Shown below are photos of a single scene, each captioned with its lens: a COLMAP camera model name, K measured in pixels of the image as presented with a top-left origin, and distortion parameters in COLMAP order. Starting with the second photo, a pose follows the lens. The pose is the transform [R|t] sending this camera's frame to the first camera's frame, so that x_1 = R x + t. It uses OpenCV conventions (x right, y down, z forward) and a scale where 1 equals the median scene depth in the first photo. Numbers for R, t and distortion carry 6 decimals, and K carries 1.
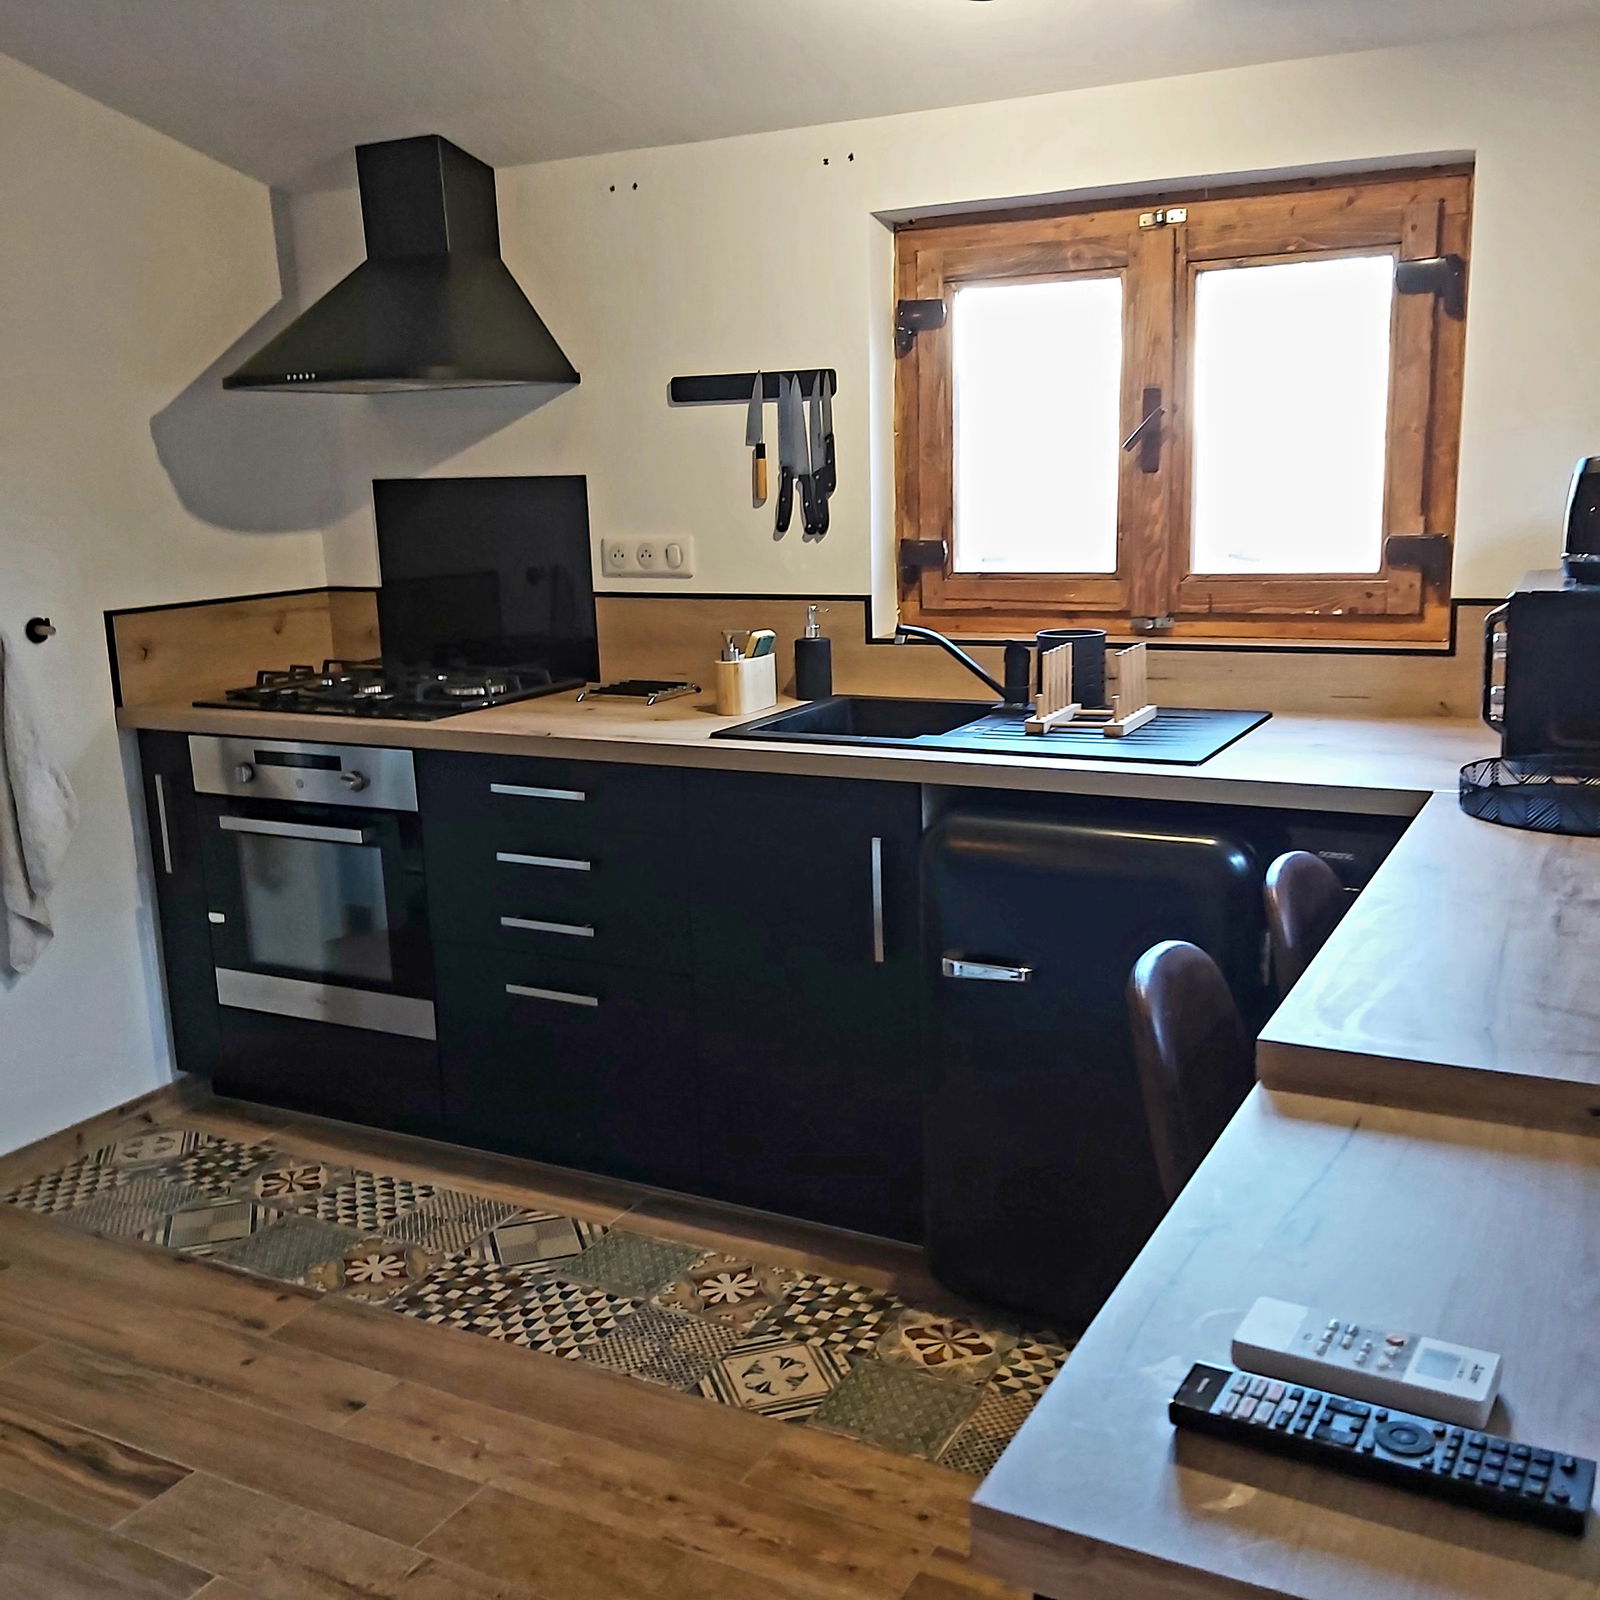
lens RADIAL K [[1617.6, 0, 800.0], [0, 1617.6, 800.0], [0, 0, 1]] dist [0.116303, -0.235753]
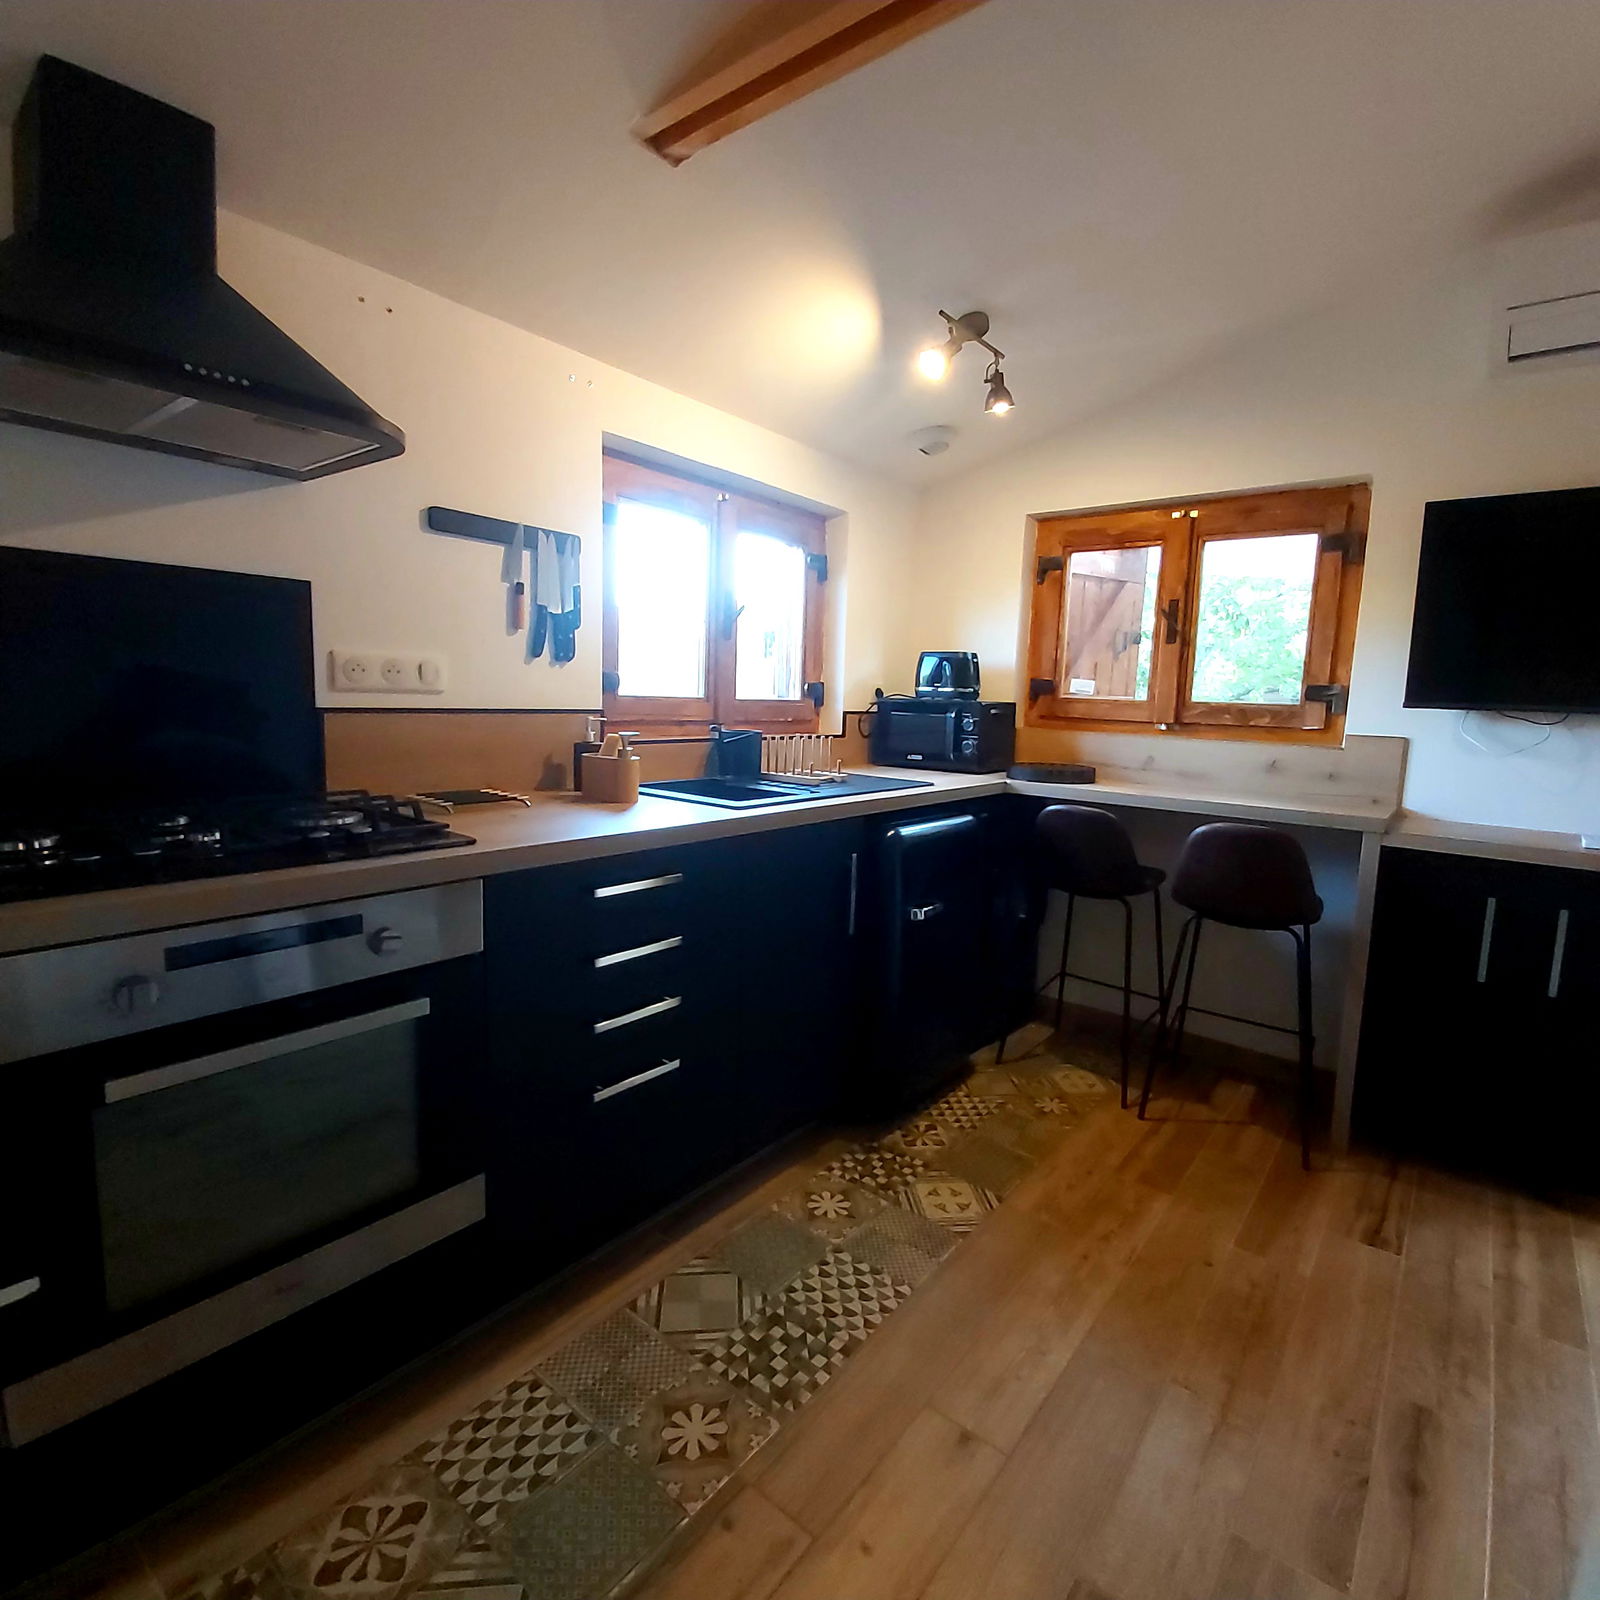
lens RADIAL K [[843.3, 0, 799.3], [0, 843.3, 789.1], [0, 0, 1]] dist [0.017478, -0.017842]
pose [[0.169356, -0.072522, 0.982883, -0.687562], [0.159470, 0.986163, 0.045287, -0.075708], [-0.972568, 0.149071, 0.178578, 0.812579]]
